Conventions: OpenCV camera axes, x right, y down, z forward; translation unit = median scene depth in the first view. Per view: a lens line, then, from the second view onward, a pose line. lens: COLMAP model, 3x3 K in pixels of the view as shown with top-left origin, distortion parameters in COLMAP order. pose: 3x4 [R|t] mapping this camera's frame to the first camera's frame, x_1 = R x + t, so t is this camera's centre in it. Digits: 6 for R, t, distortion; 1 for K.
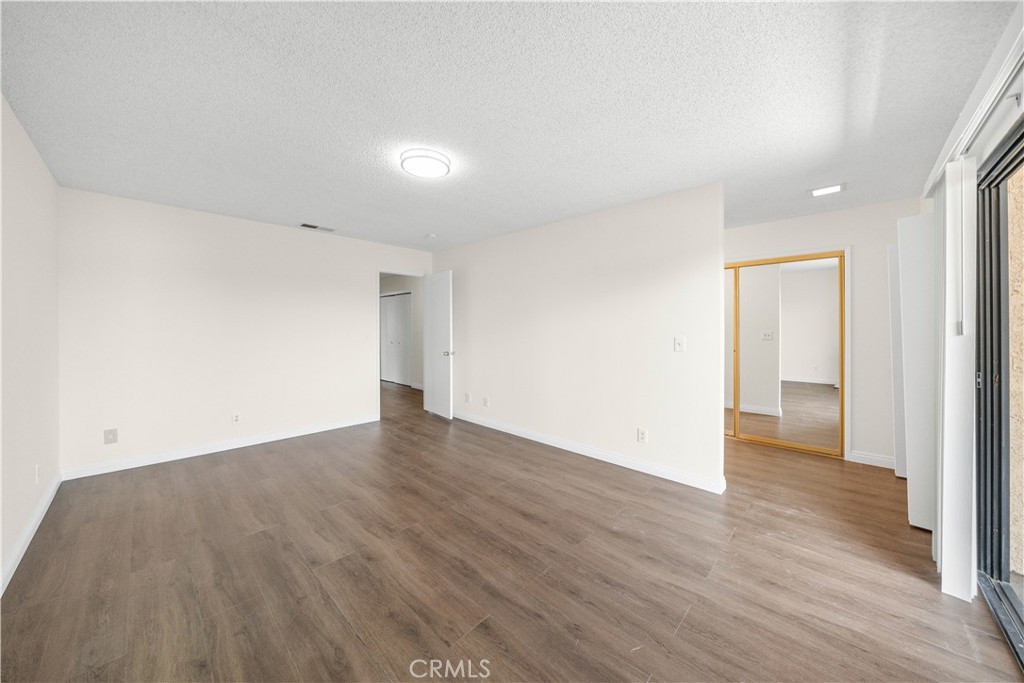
lens RADIAL K [[350.9, 0, 511.4], [0, 350.9, 331.1], [0, 0, 1]] dist [-0.004172, -0.000209]
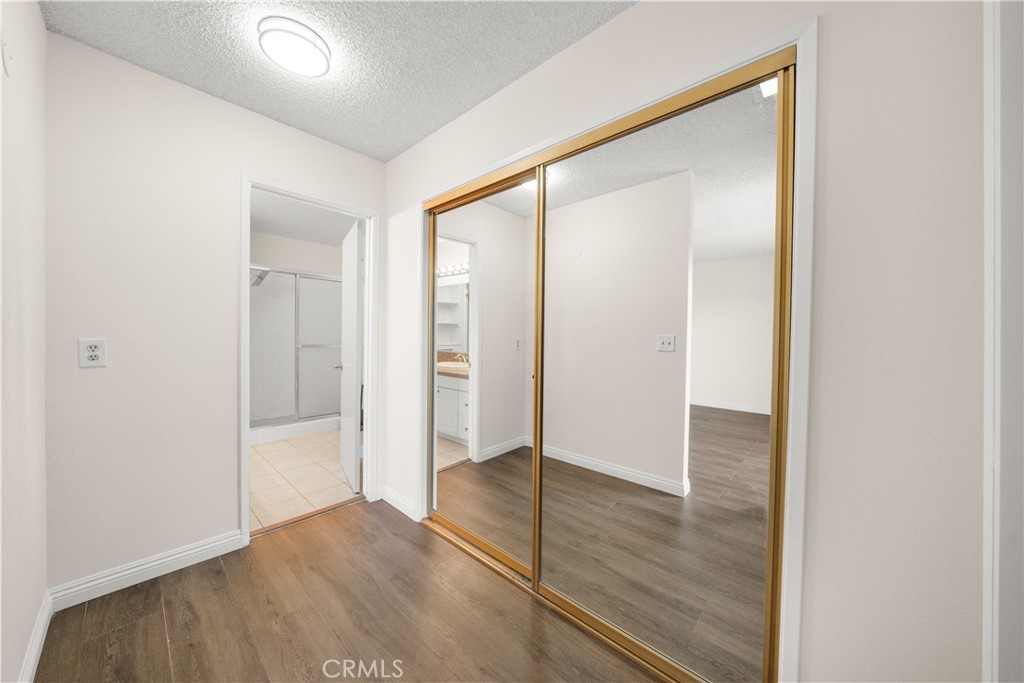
lens RADIAL K [[350.9, 0, 505.9], [0, 350.9, 341.3], [0, 0, 1]] dist [-0.004172, -0.000209]
pose [[0.999305, 0.021143, 0.030699, 0.468935], [-0.021234, 0.999771, 0.002657, 0.012463], [-0.030636, -0.003307, 0.999525, 0.471571]]
